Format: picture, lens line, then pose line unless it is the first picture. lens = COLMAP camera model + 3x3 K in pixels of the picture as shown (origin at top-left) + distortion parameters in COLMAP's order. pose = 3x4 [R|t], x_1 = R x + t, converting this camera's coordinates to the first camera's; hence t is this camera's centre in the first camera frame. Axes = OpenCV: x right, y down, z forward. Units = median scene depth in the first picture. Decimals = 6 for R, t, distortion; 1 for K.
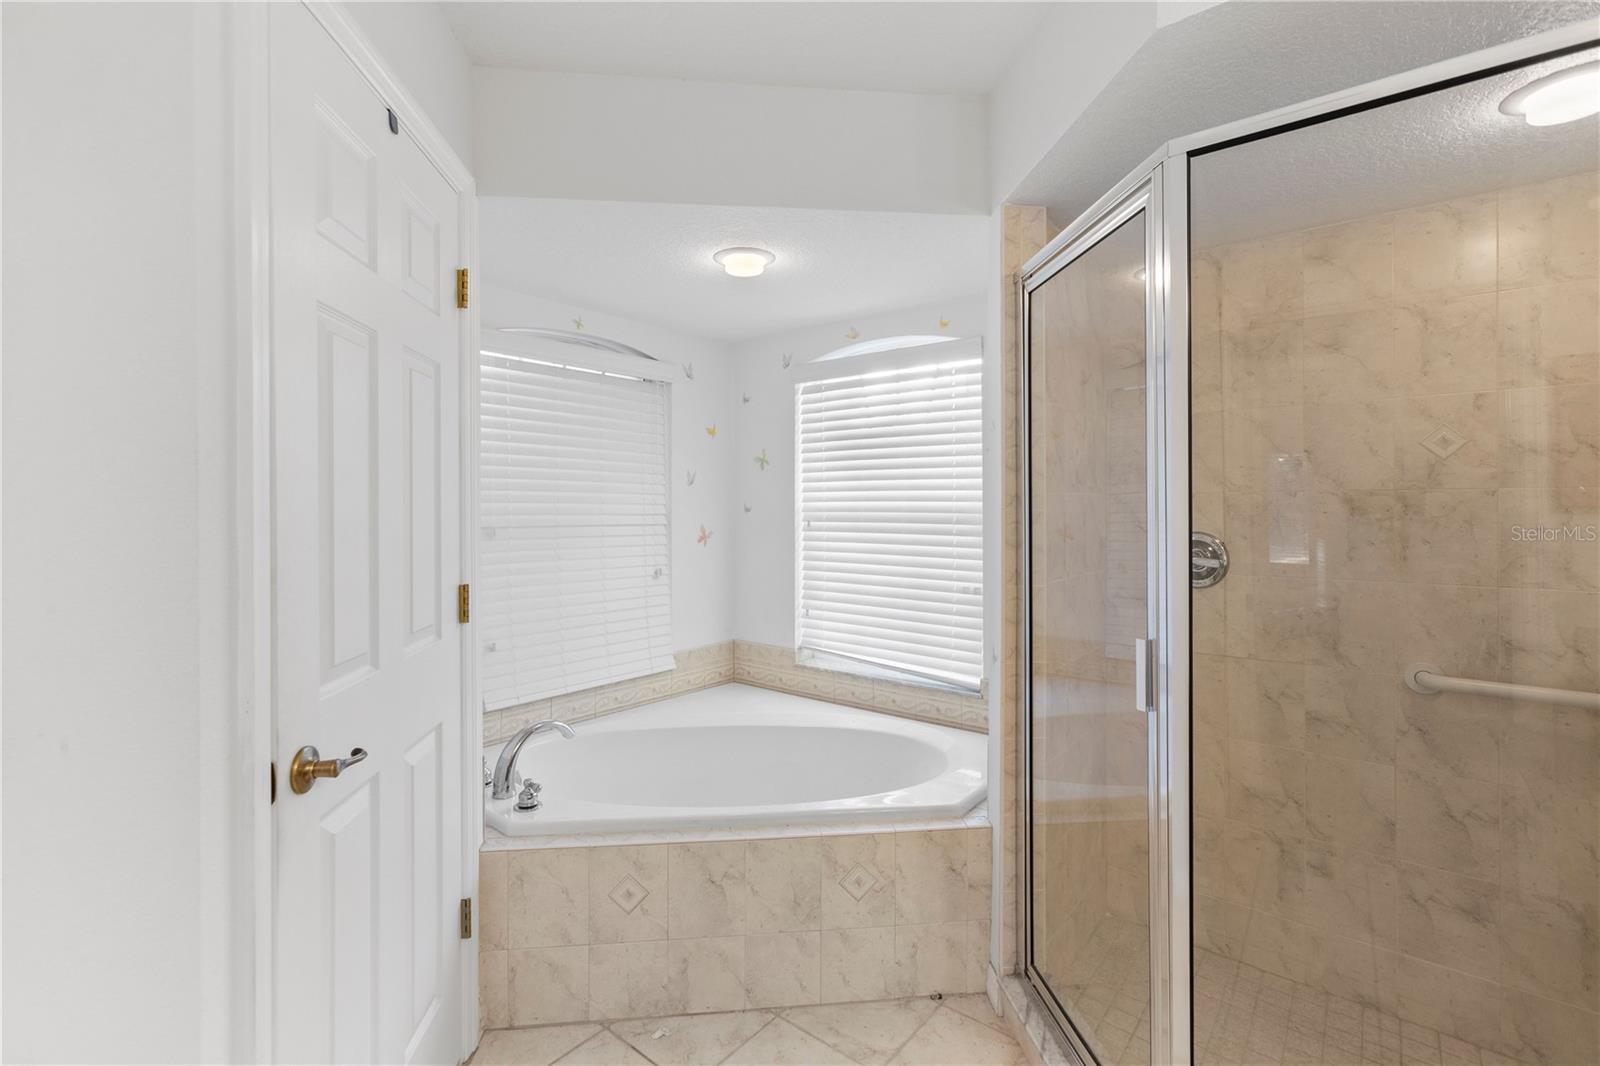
lens RADIAL K [[717.8, 0, 796.5], [0, 717.8, 507.1], [0, 0, 1]] dist [0.001125, 0.001751]
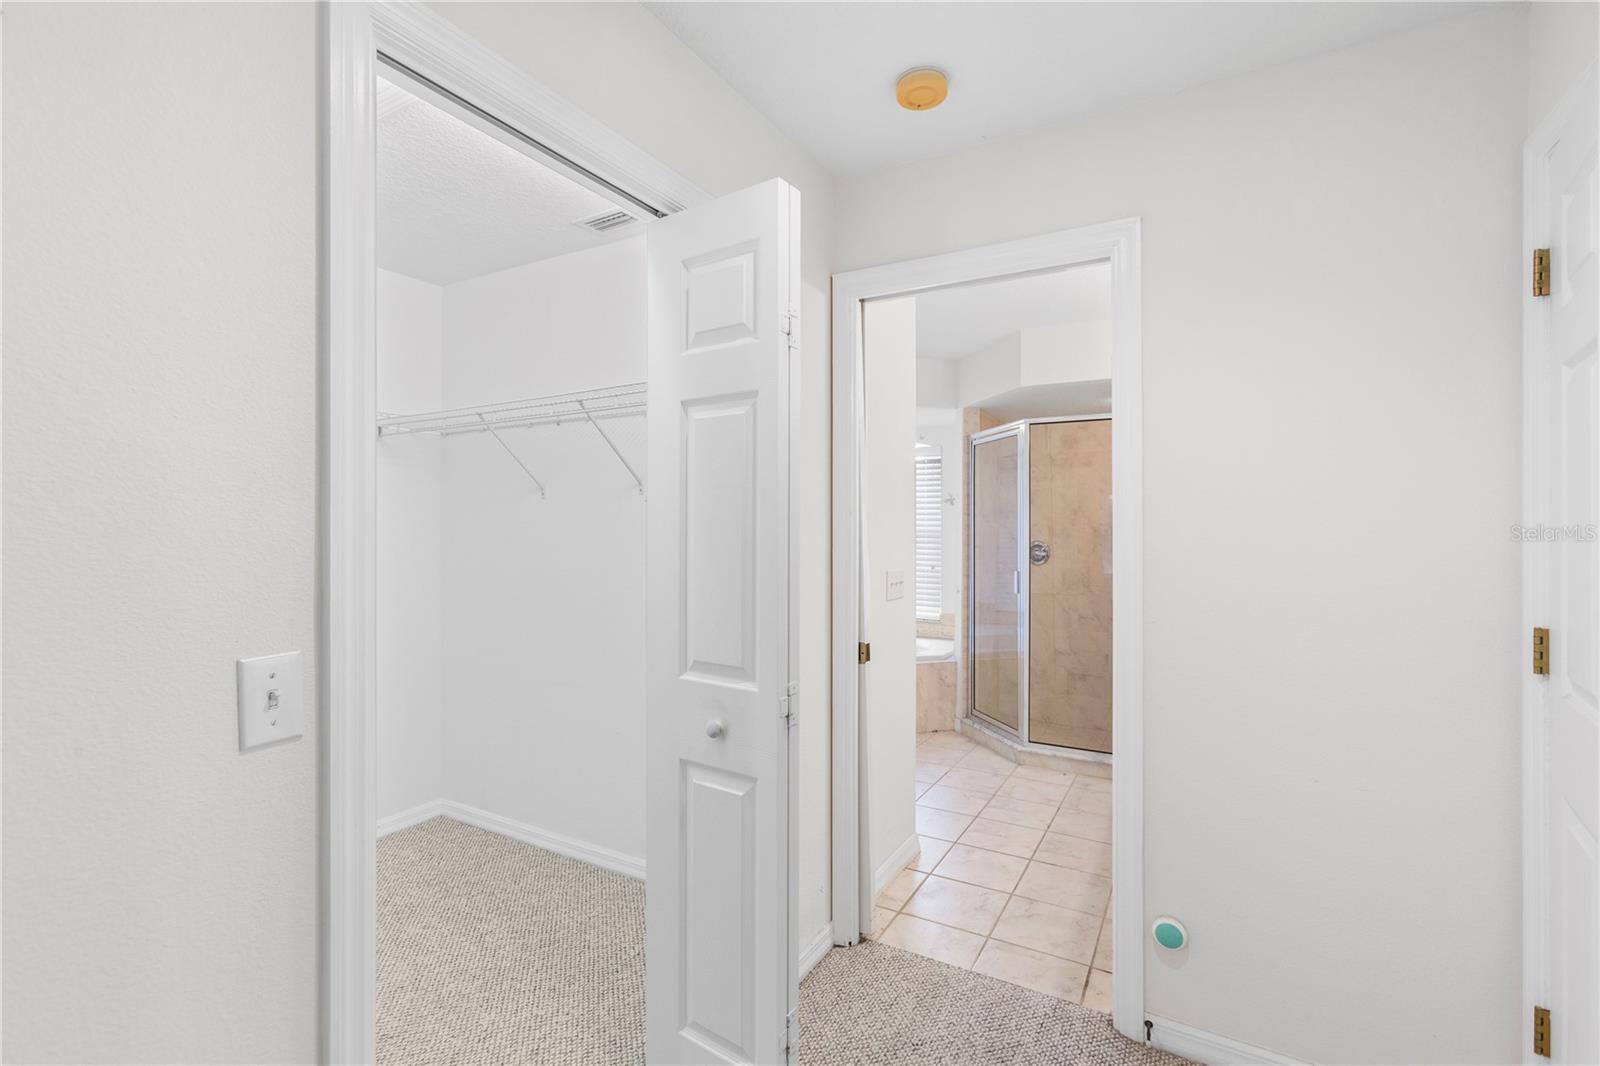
lens RADIAL K [[717.4, 0, 800.0], [0, 717.4, 533.0], [0, 0, 1]] dist [0.000064, 0.000403]
pose [[0.986522, 0.001689, 0.163619, -0.651475], [-0.002704, 0.999978, 0.005979, -0.001734], [-0.163606, -0.006341, 0.986505, -1.311213]]
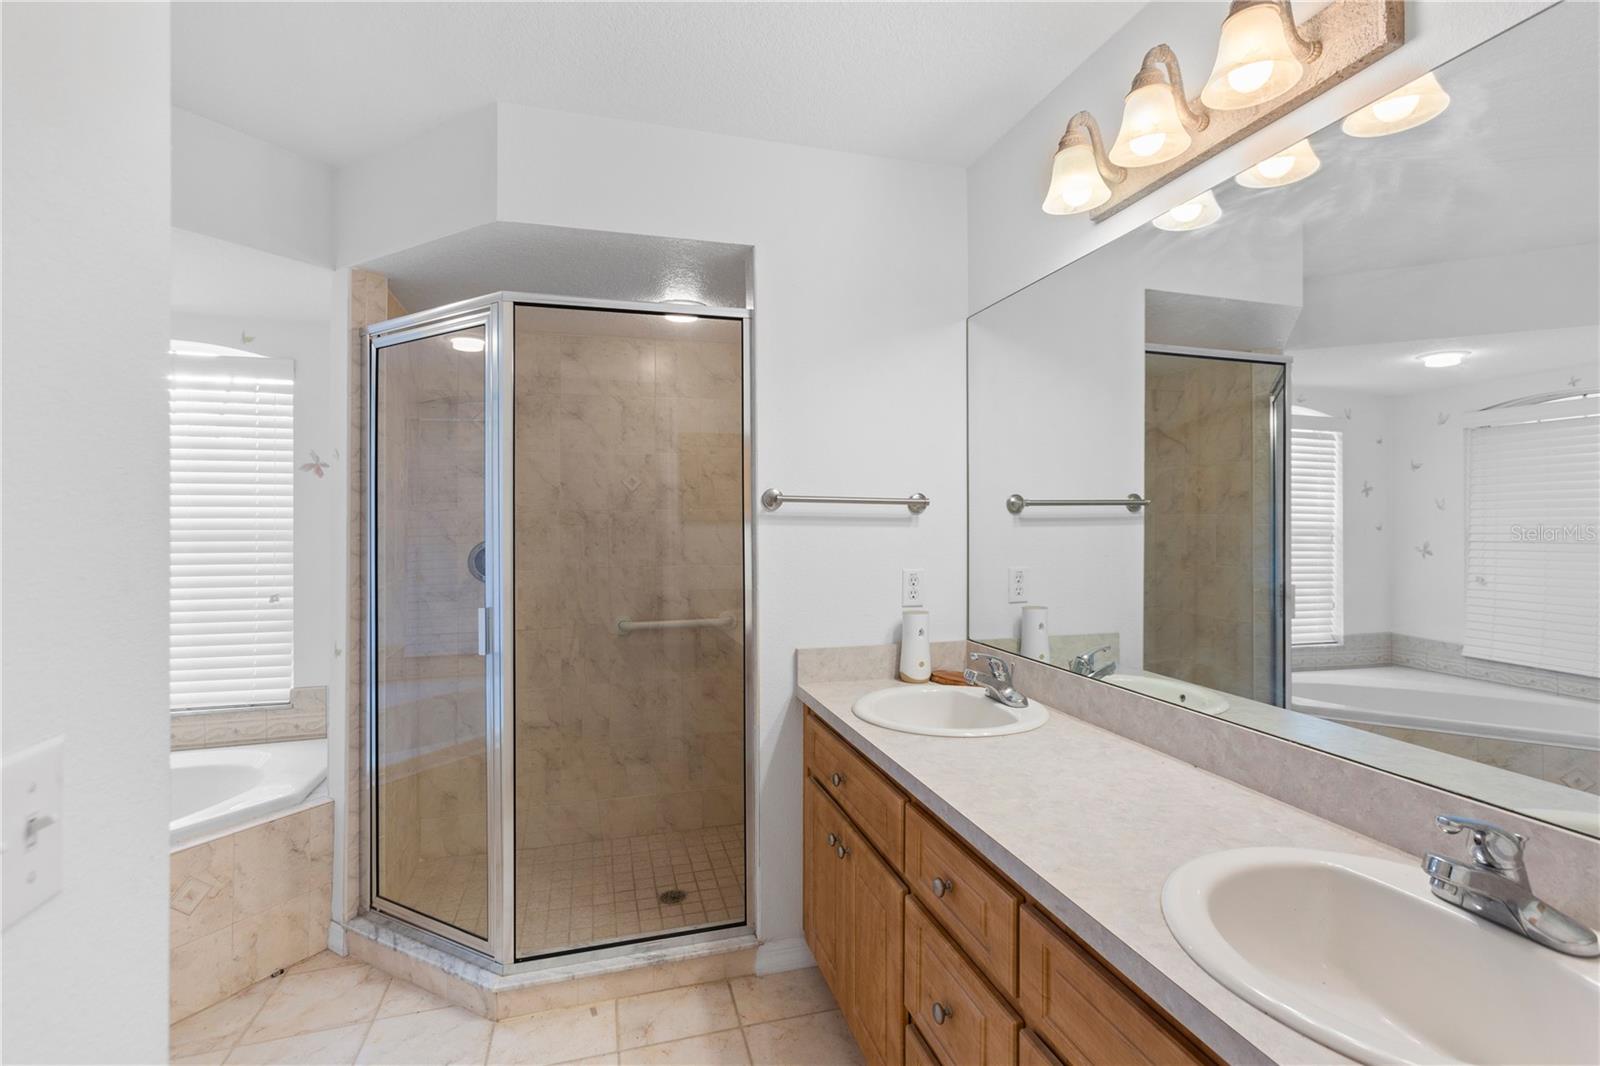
lens RADIAL K [[739.2, 0, 810.1], [0, 739.2, 509.9], [0, 0, 1]] dist [-0.000284, 0.000412]
pose [[0.563331, 0.009533, 0.826176, -0.281310], [0.005938, 0.999861, -0.015587, 0.003585], [-0.826210, 0.013686, 0.563196, -0.302993]]
